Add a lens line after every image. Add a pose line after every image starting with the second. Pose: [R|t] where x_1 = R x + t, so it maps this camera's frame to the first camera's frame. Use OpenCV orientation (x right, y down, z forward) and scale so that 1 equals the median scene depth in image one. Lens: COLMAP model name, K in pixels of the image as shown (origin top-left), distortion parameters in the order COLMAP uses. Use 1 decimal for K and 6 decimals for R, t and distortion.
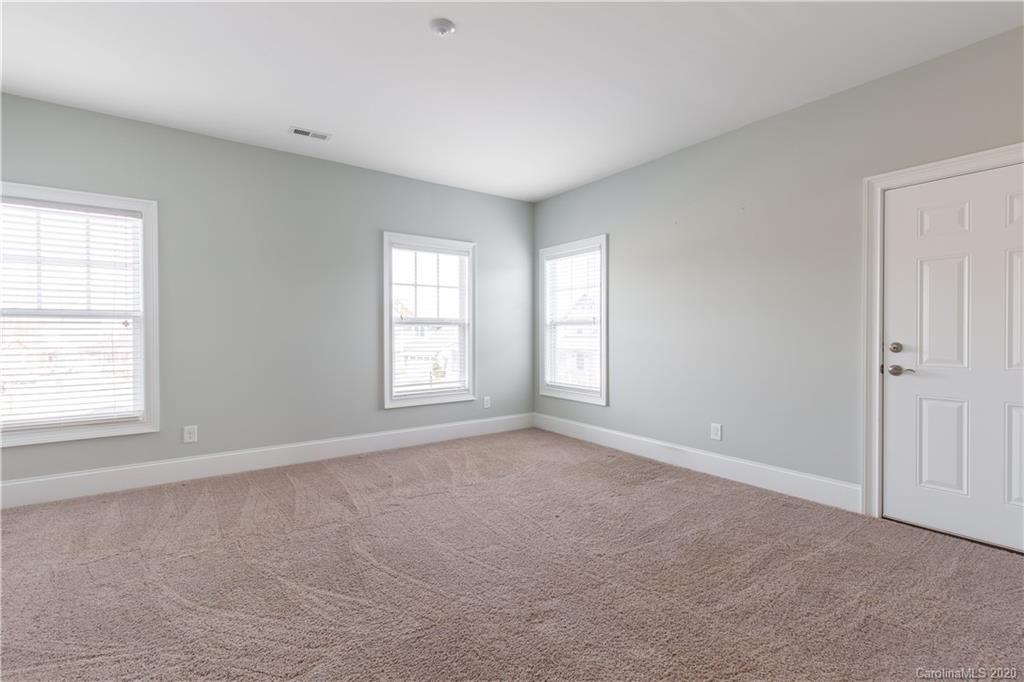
lens RADIAL K [[463.3, 0, 511.5], [0, 463.3, 339.7], [0, 0, 1]] dist [0.003396, 0.000490]
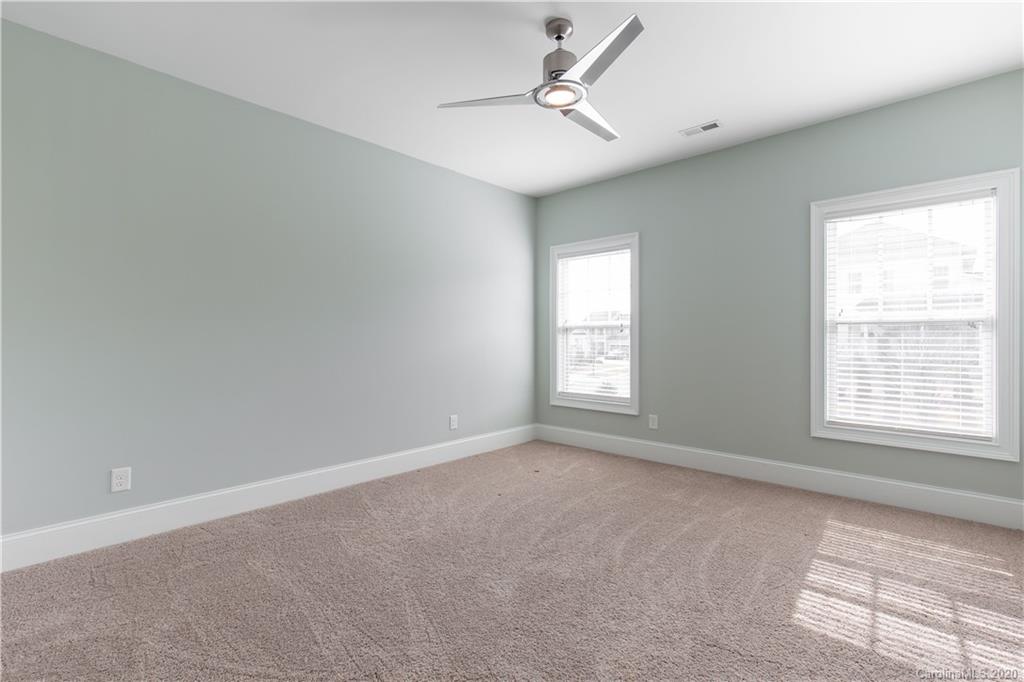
lens RADIAL K [[454.3, 0, 514.5], [0, 454.3, 326.1], [0, 0, 1]] dist [-0.002204, -0.000297]
pose [[0.237747, -0.014273, -0.971222, 0.332830], [-0.006549, 0.999846, -0.016297, -0.015650], [0.971305, 0.010235, 0.237616, 0.346771]]
